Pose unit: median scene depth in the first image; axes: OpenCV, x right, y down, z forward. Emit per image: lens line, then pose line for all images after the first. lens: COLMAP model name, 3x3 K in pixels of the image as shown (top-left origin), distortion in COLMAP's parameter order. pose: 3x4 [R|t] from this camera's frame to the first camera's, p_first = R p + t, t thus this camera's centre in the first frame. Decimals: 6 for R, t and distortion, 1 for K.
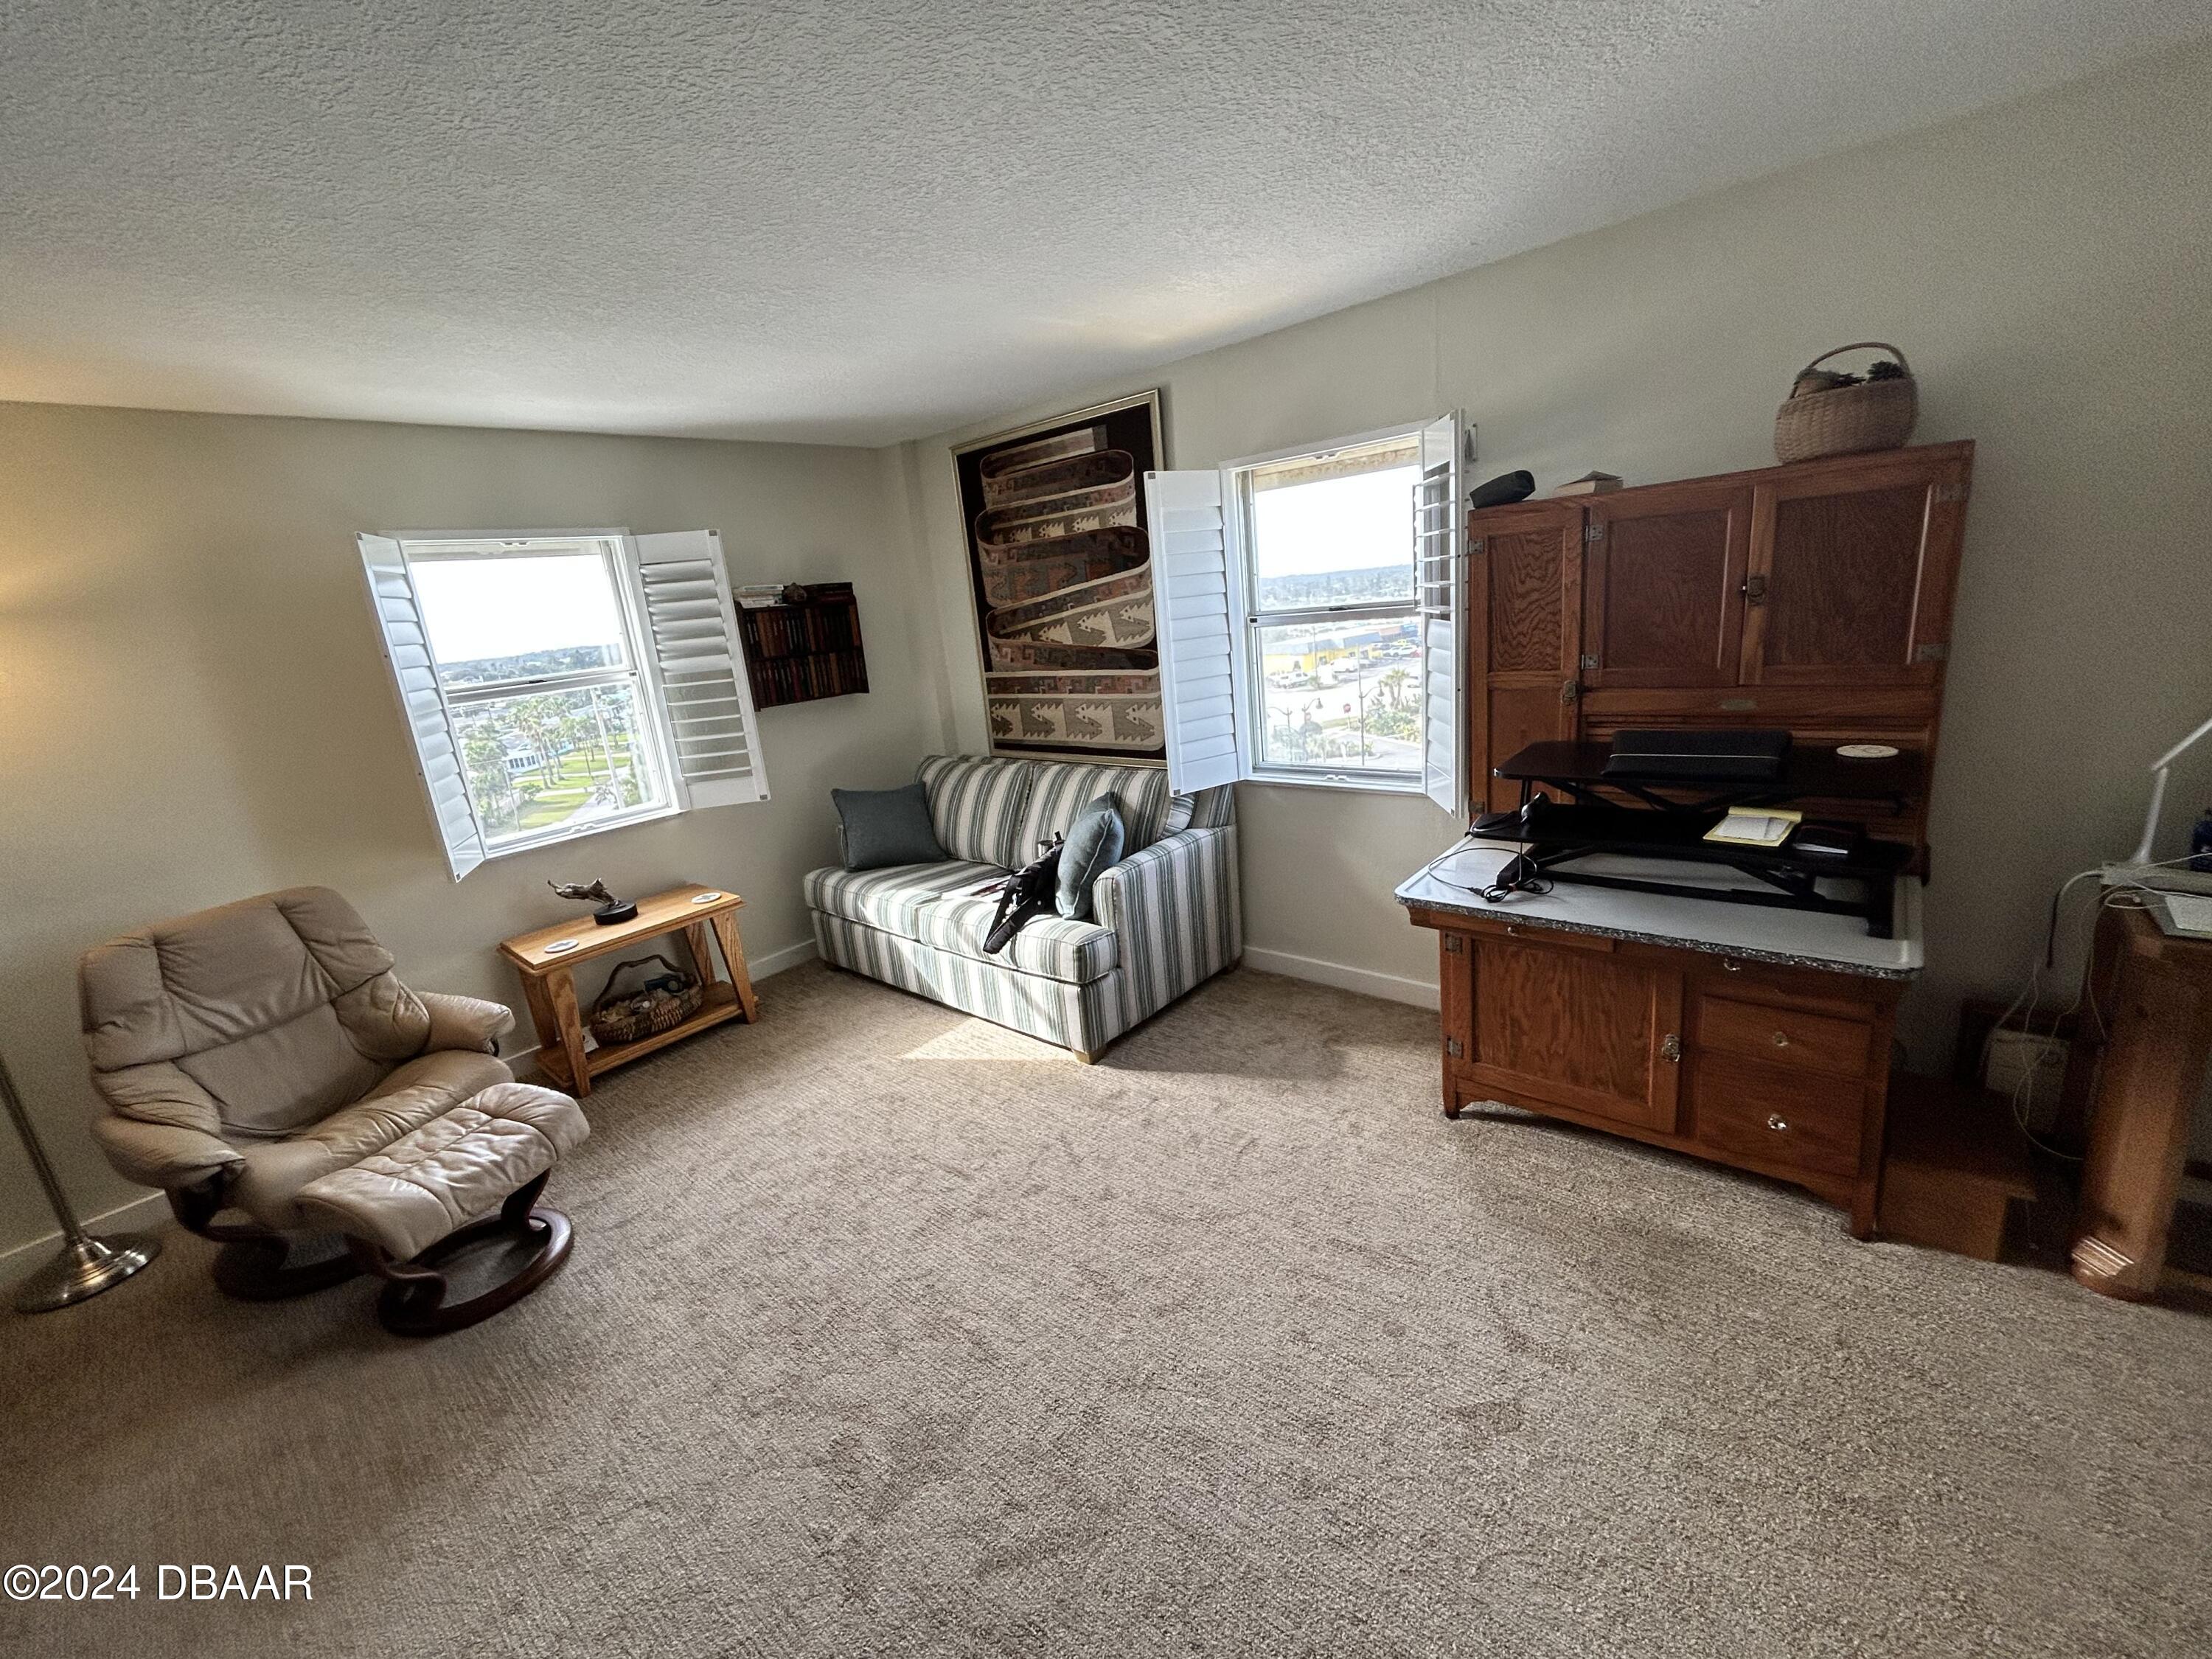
lens RADIAL K [[900.5, 0, 1105.0], [0, 900.5, 828.0], [0, 0, 1]] dist [0.000671, 0.000044]
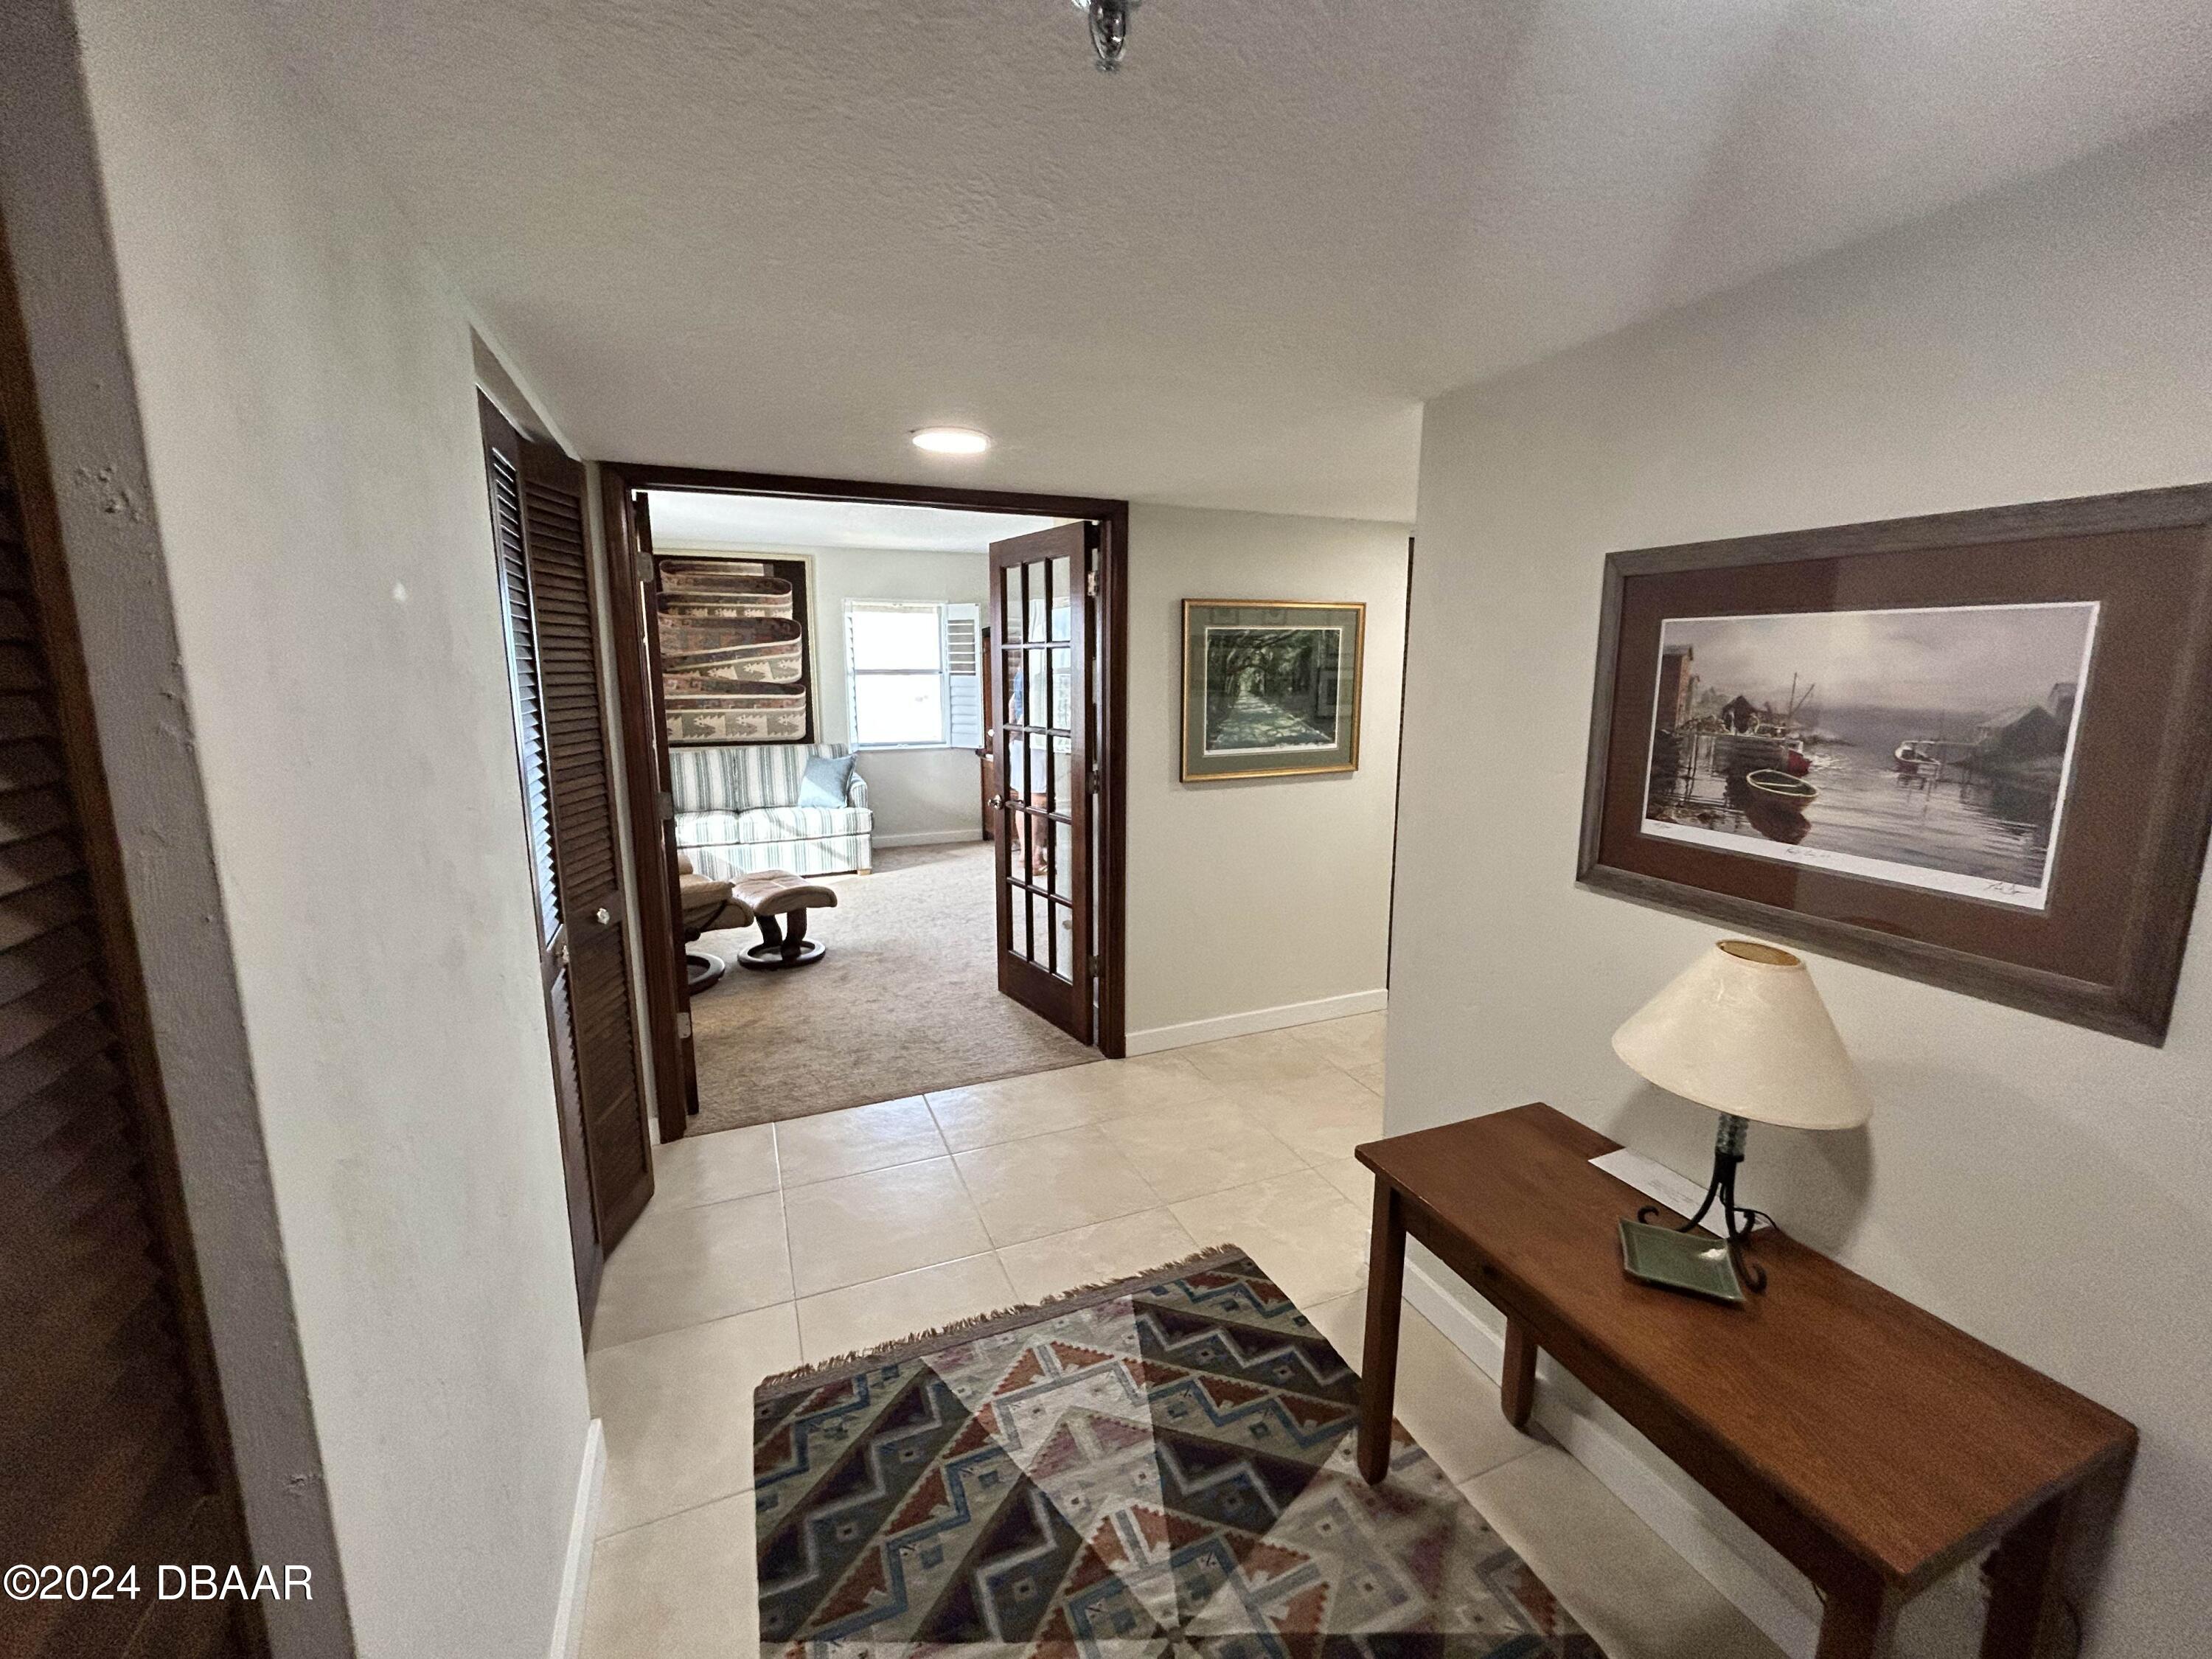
lens RADIAL K [[900.5, 0, 1109.6], [0, 900.5, 822.1], [0, 0, 1]] dist [0.000671, 0.000044]
pose [[0.440150, -0.065899, 0.895503, -1.296602], [0.181010, 0.983341, -0.016606, 0.220975], [-0.879490, 0.169404, 0.444746, -0.335677]]
